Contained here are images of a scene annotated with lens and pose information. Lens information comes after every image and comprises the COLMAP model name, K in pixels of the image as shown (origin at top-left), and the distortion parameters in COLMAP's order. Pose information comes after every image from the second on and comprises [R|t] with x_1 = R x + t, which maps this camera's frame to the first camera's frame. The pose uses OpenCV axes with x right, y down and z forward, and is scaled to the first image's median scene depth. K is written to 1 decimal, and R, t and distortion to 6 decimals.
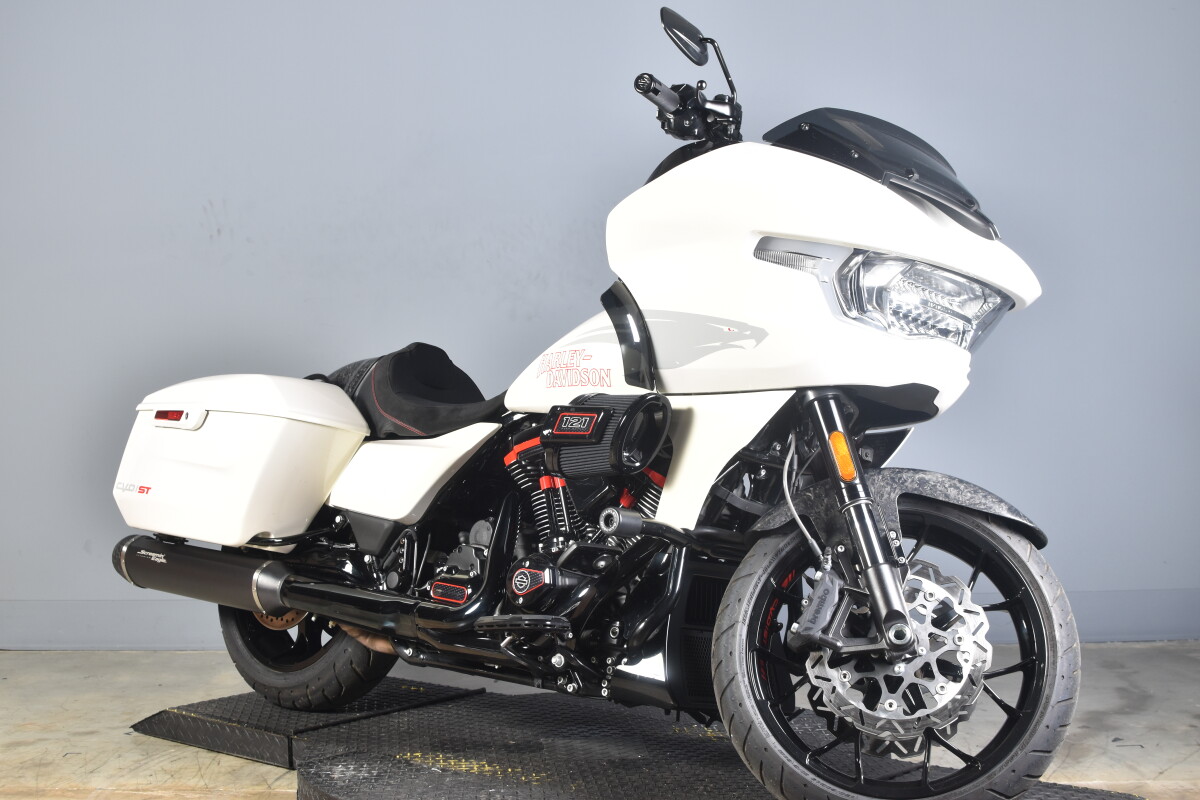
lens RADIAL K [[1838.5, 0, 600.0], [0, 1838.5, 400.0], [0, 0, 1]] dist [-0.359845, 1.092165]
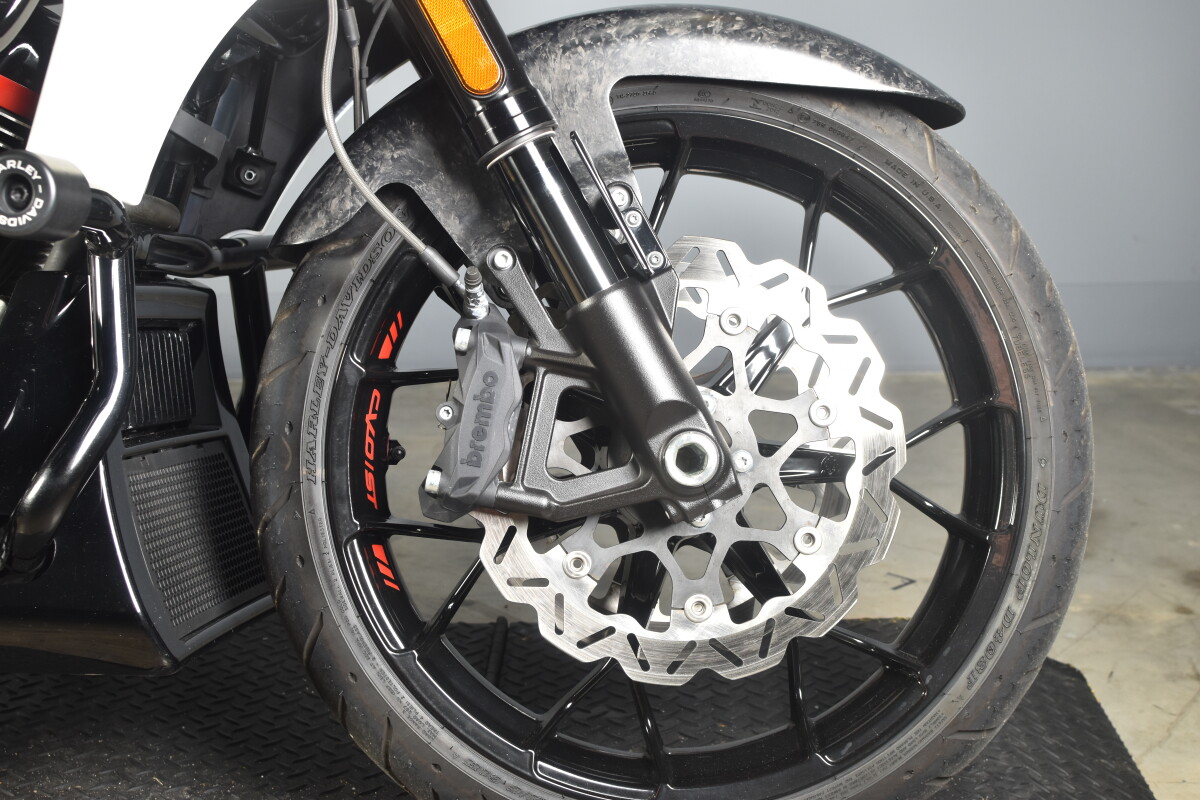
lens RADIAL K [[1859.1, 0, 600.0], [0, 1859.1, 400.0], [0, 0, 1]] dist [-0.005229, -0.016962]
pose [[0.957968, -0.253232, 0.134800, 0.090224], [0.194790, 0.919144, 0.342391, -0.028634], [-0.210605, -0.301742, 0.929837, 0.602460]]
